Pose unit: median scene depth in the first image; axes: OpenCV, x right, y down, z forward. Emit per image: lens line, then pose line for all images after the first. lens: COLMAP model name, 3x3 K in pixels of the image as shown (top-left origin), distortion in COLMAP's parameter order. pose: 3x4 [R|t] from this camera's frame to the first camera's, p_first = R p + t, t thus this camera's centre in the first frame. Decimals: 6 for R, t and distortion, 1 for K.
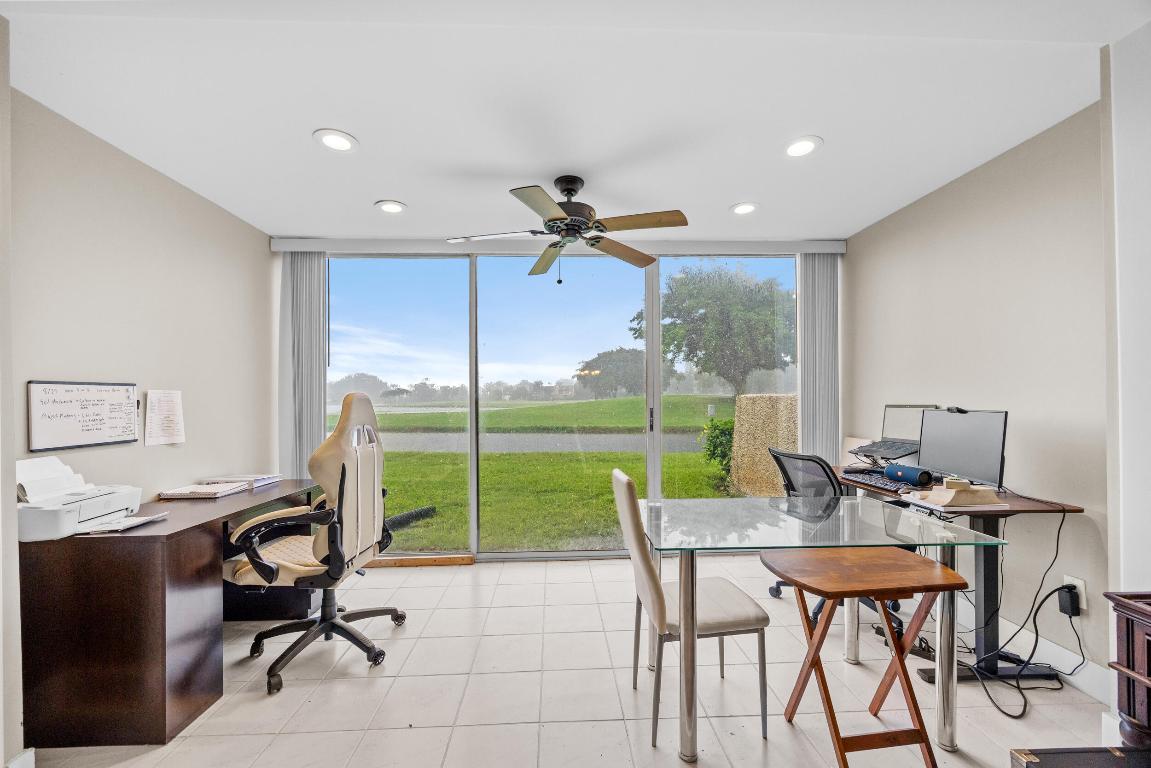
lens RADIAL K [[443.6, 0, 567.6], [0, 443.6, 391.9], [0, 0, 1]] dist [0.000624, -0.000338]
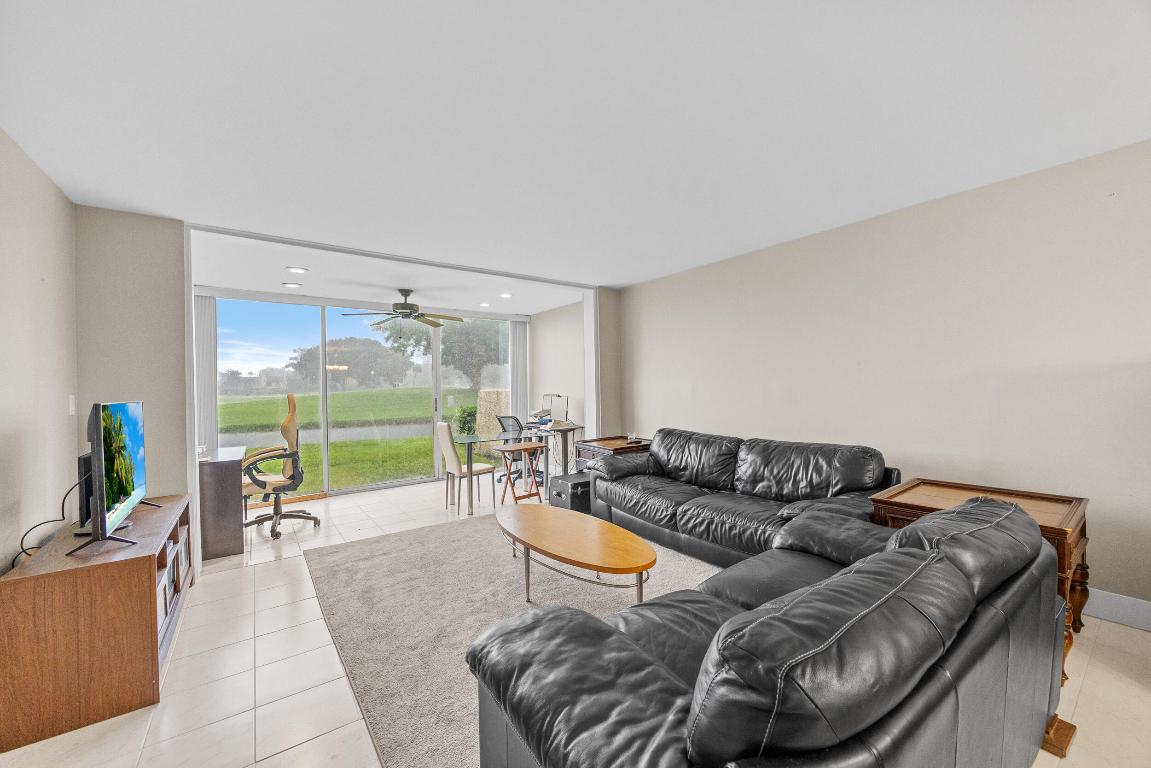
lens RADIAL K [[443.6, 0, 584.5], [0, 443.6, 397.6], [0, 0, 1]] dist [0.000624, -0.000338]
pose [[0.816917, -0.021682, 0.576347, -0.370682], [0.002616, 0.999422, 0.033890, -0.028041], [-0.576749, -0.026177, 0.816502, -0.854612]]
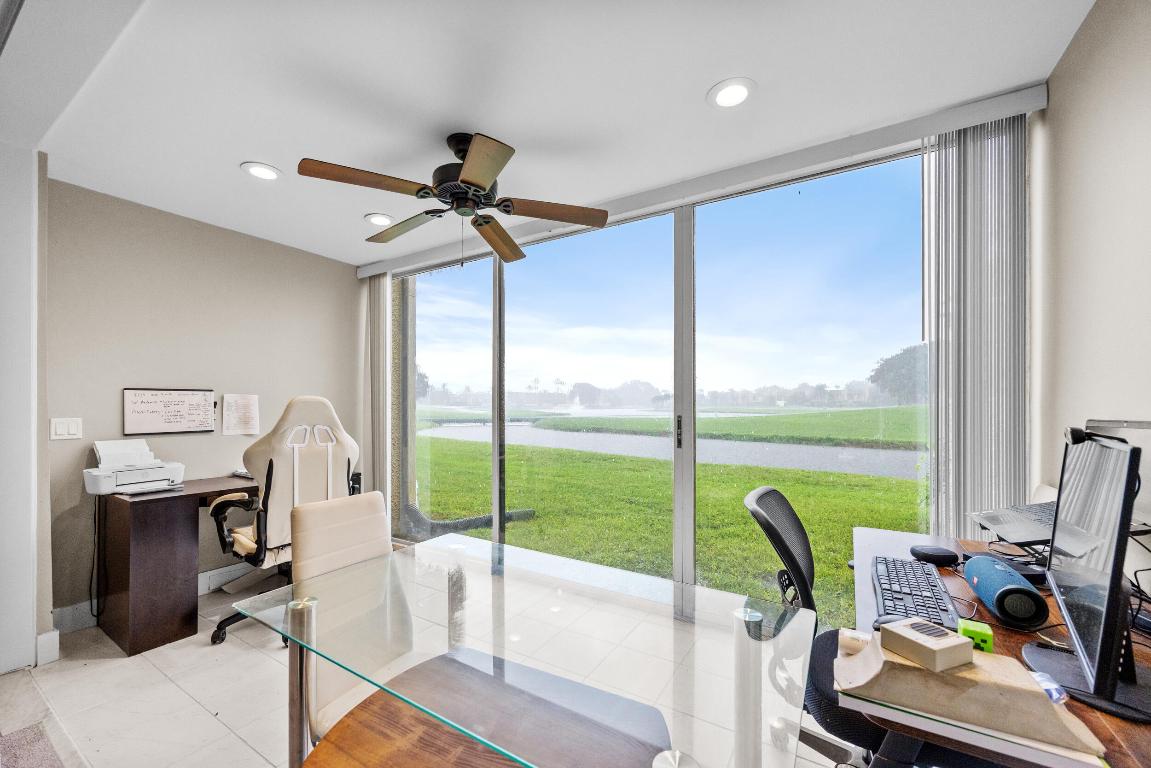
lens RADIAL K [[443.6, 0, 580.4], [0, 443.6, 407.5], [0, 0, 1]] dist [0.000624, -0.000338]
pose [[0.837320, 0.011071, -0.546600, 0.463285], [0.001653, 0.999739, 0.022781, 0.004832], [0.546710, -0.019979, 0.837084, 0.303498]]
